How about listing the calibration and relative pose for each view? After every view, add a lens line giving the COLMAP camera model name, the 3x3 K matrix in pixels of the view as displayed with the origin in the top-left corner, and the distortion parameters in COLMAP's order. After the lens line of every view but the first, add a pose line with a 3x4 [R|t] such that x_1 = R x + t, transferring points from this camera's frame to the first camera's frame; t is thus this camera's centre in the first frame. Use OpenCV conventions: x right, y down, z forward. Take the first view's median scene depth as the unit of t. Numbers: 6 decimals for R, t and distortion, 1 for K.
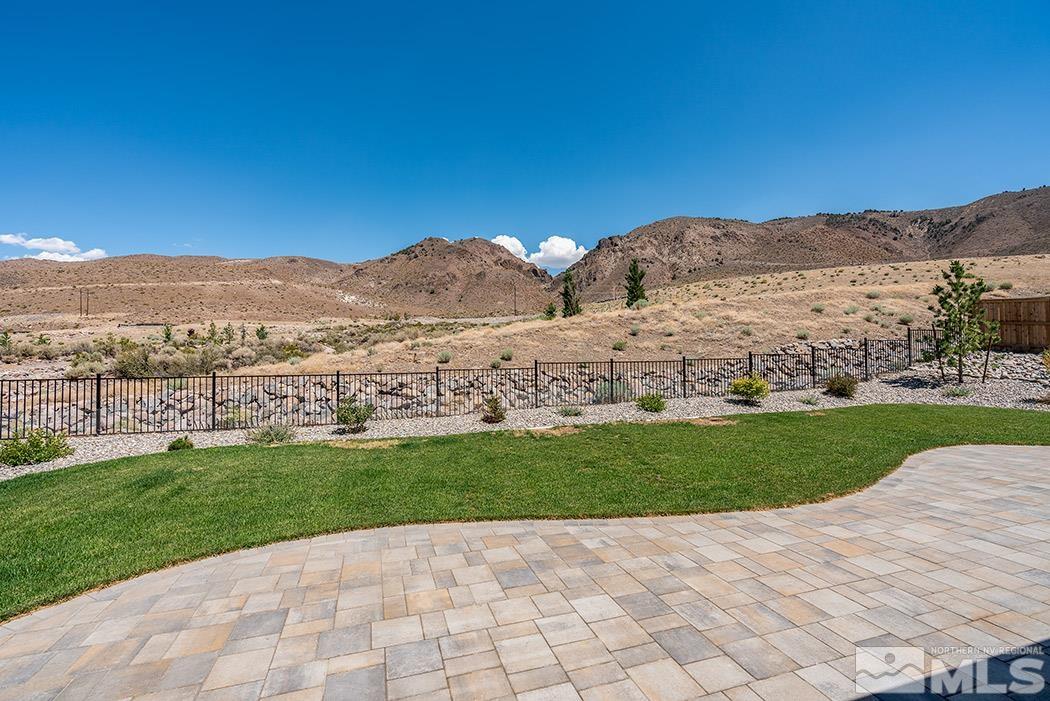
lens RADIAL K [[478.7, 0, 521.8], [0, 478.7, 348.8], [0, 0, 1]] dist [-0.001224, 0.000527]
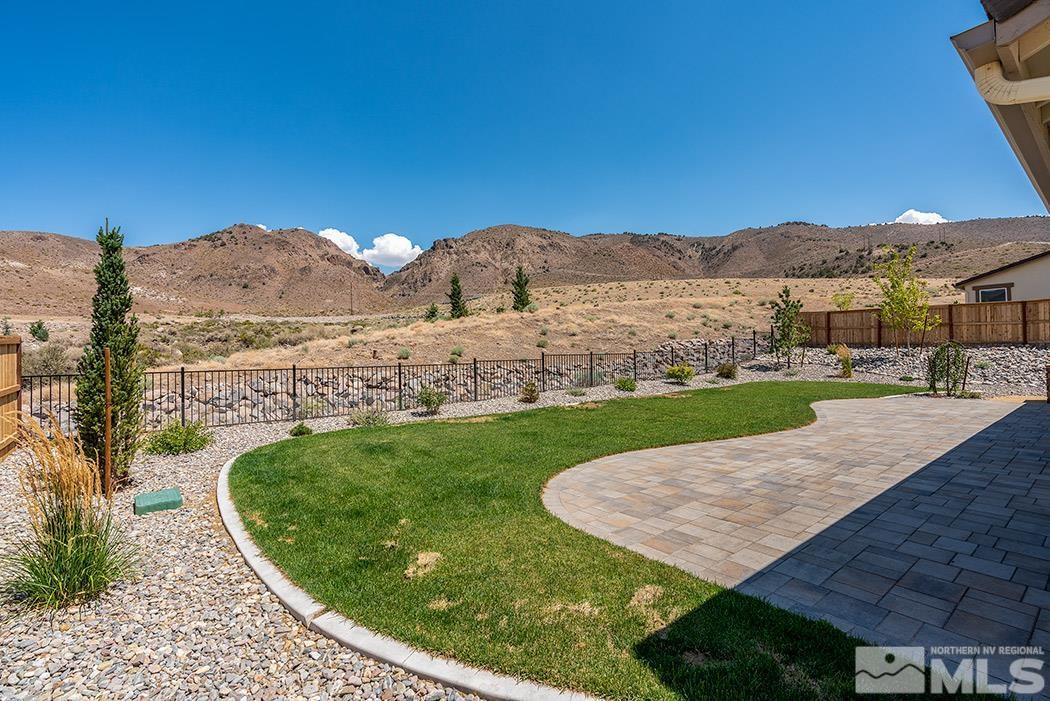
lens RADIAL K [[477.5, 0, 527.6], [0, 477.5, 353.5], [0, 0, 1]] dist [-0.002821, 0.000815]
pose [[0.936513, -0.006581, 0.350571, -0.348254], [0.004084, 0.999961, 0.007862, 0.012107], [-0.350609, -0.005931, 0.936503, -0.105042]]
